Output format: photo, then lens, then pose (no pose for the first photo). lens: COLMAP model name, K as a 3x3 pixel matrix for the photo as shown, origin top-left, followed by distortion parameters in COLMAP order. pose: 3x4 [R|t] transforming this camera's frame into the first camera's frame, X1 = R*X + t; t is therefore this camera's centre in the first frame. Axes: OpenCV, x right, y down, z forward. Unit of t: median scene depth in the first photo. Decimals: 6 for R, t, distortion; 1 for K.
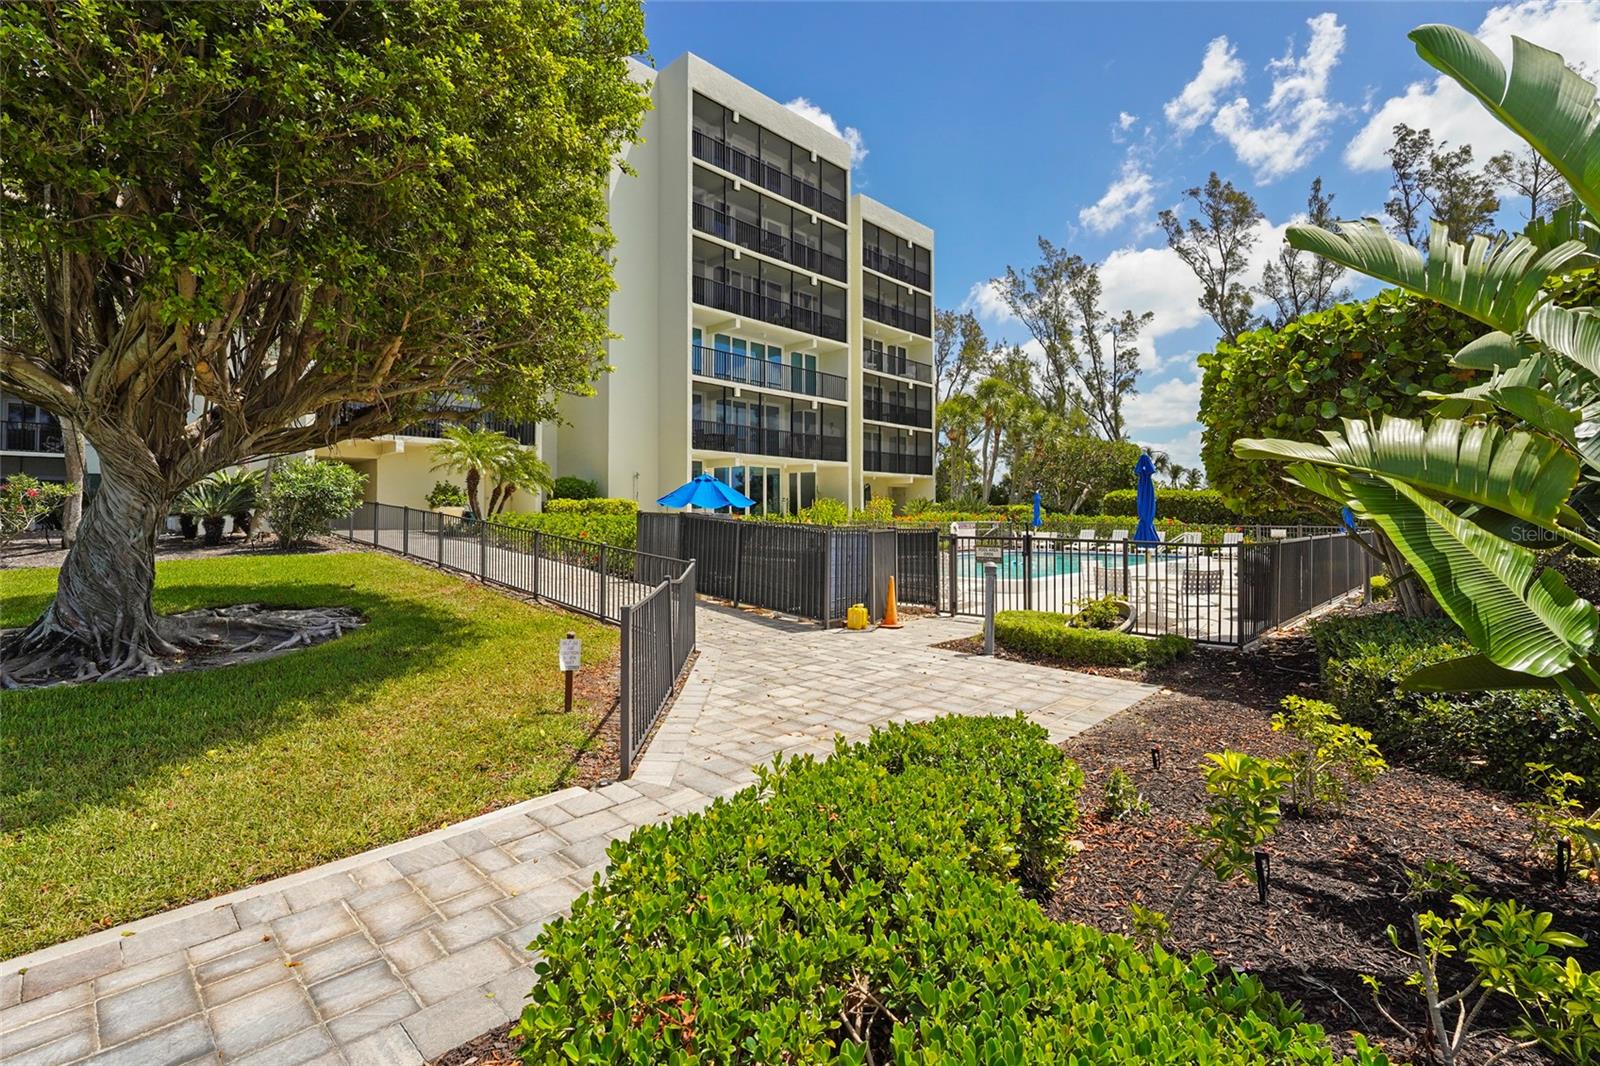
lens RADIAL K [[769.3, 0, 807.4], [0, 769.3, 505.6], [0, 0, 1]] dist [-0.000859, 0.000159]
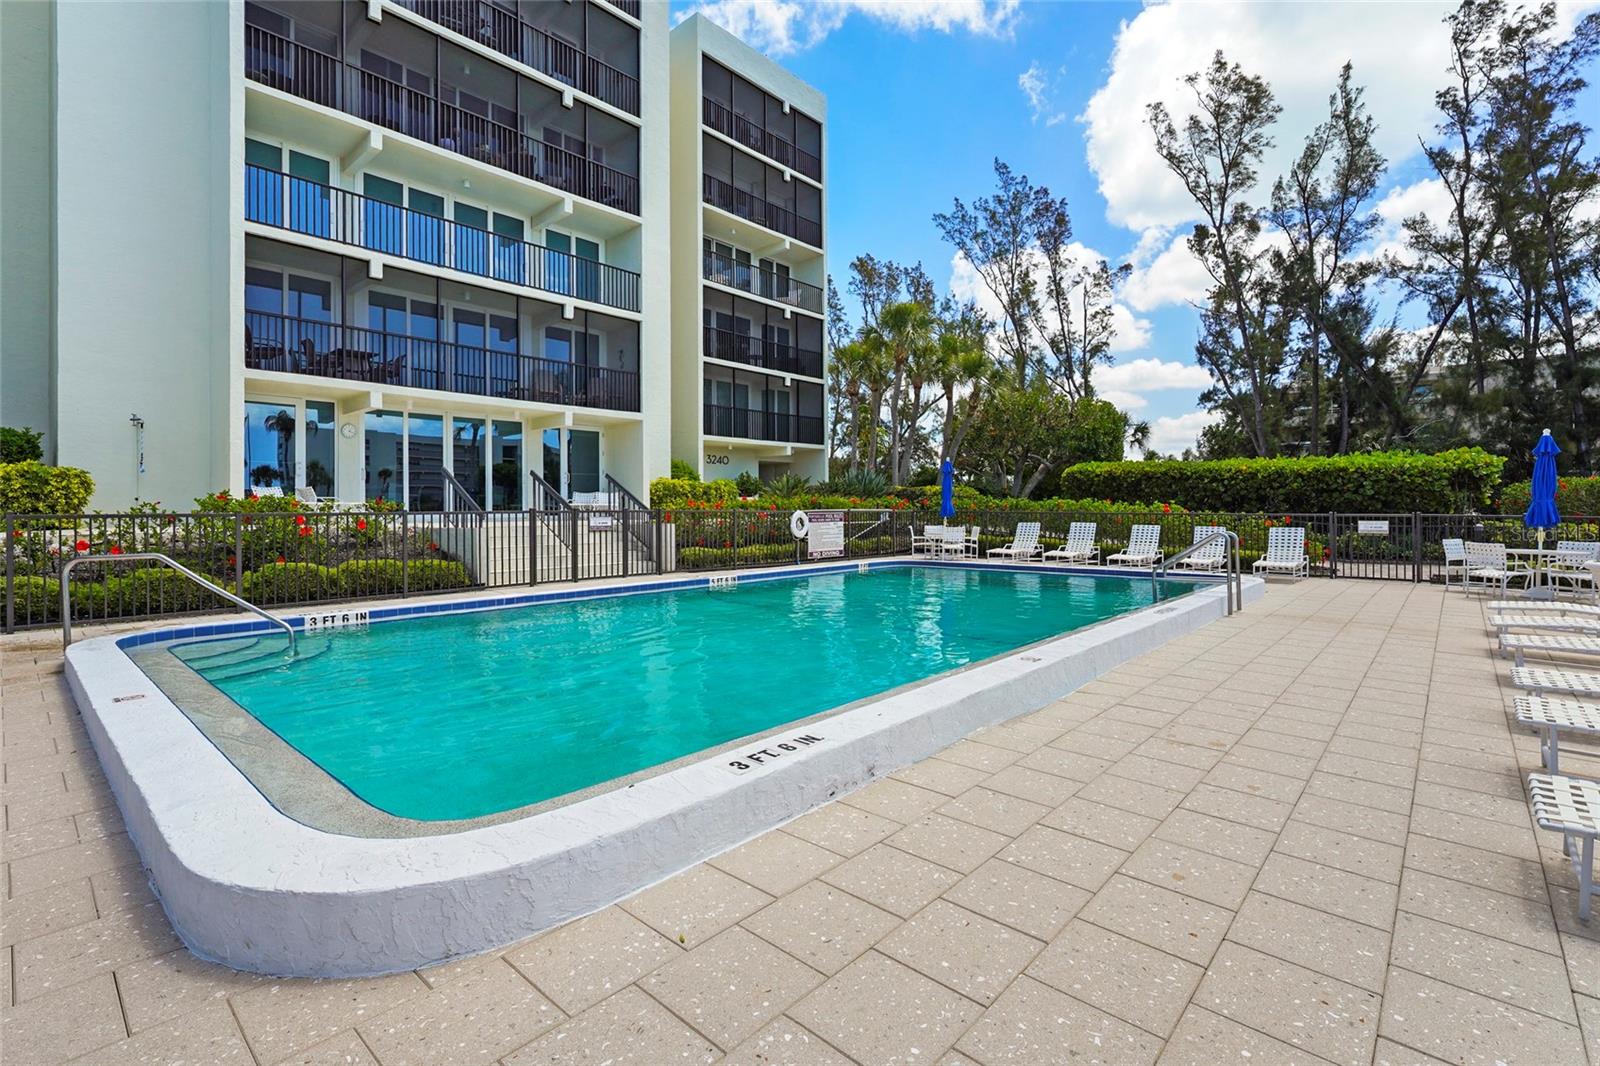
lens RADIAL K [[721.2, 0, 805.9], [0, 721.2, 531.4], [0, 0, 1]] dist [0.002528, -0.011230]
pose [[0.999957, -0.003433, 0.008610, 0.110428], [0.003006, 0.998784, 0.049207, 0.006252], [-0.008769, -0.049179, 0.998751, 0.260379]]
